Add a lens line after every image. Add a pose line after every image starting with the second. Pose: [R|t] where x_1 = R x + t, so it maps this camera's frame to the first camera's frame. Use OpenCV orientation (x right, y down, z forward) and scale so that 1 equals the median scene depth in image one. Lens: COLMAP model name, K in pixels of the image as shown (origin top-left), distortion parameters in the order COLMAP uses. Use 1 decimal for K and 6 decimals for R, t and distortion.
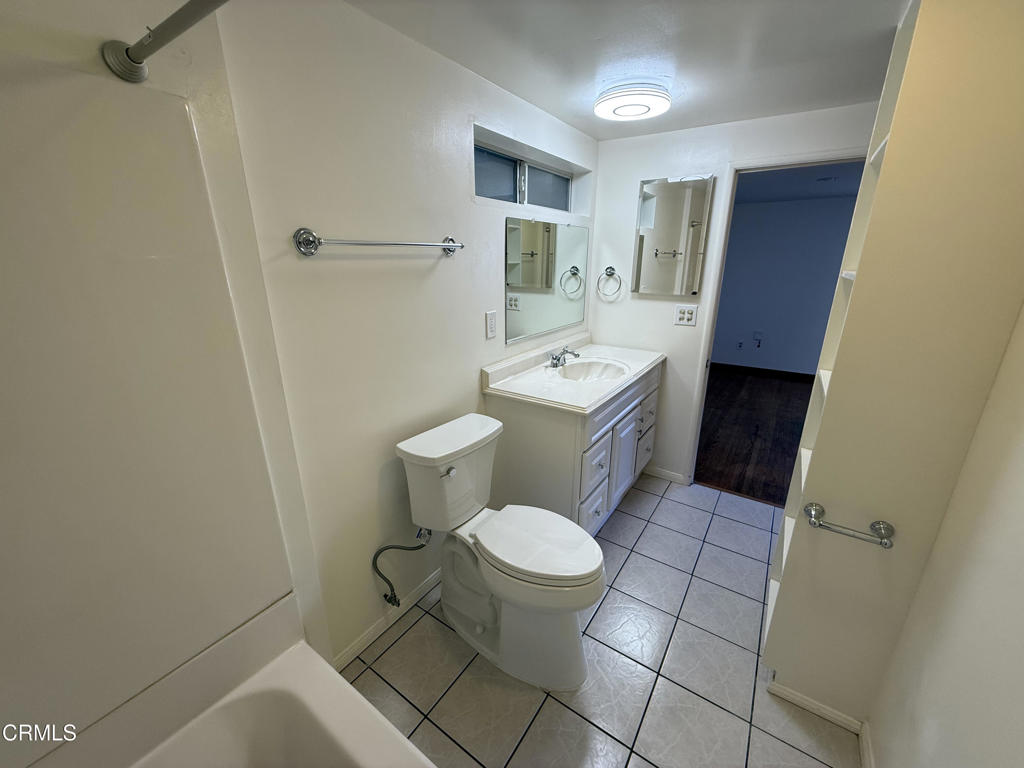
lens RADIAL K [[407.1, 0, 508.4], [0, 407.1, 383.7], [0, 0, 1]] dist [-0.000333, -0.000013]
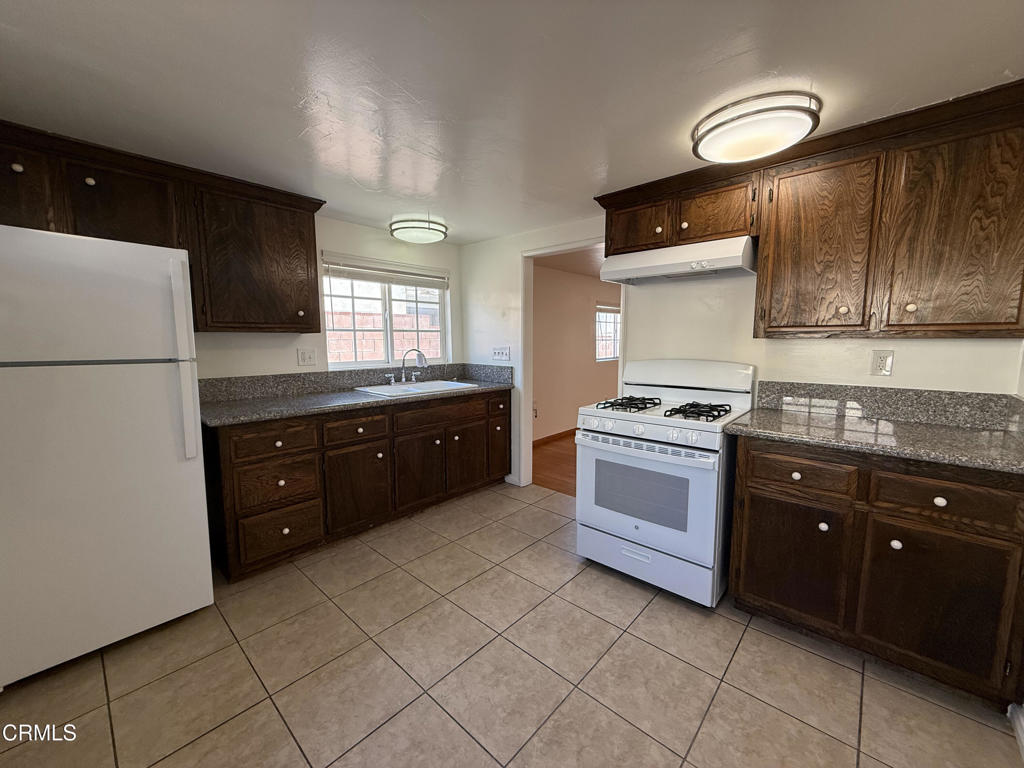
lens RADIAL K [[407.1, 0, 508.4], [0, 407.1, 383.7], [0, 0, 1]] dist [-0.000333, -0.000013]
pose [[0.130269, -0.112617, 0.985062, -0.784735], [0.297334, 0.952237, 0.069544, -0.684078], [-0.945845, 0.283833, 0.157531, 2.520816]]
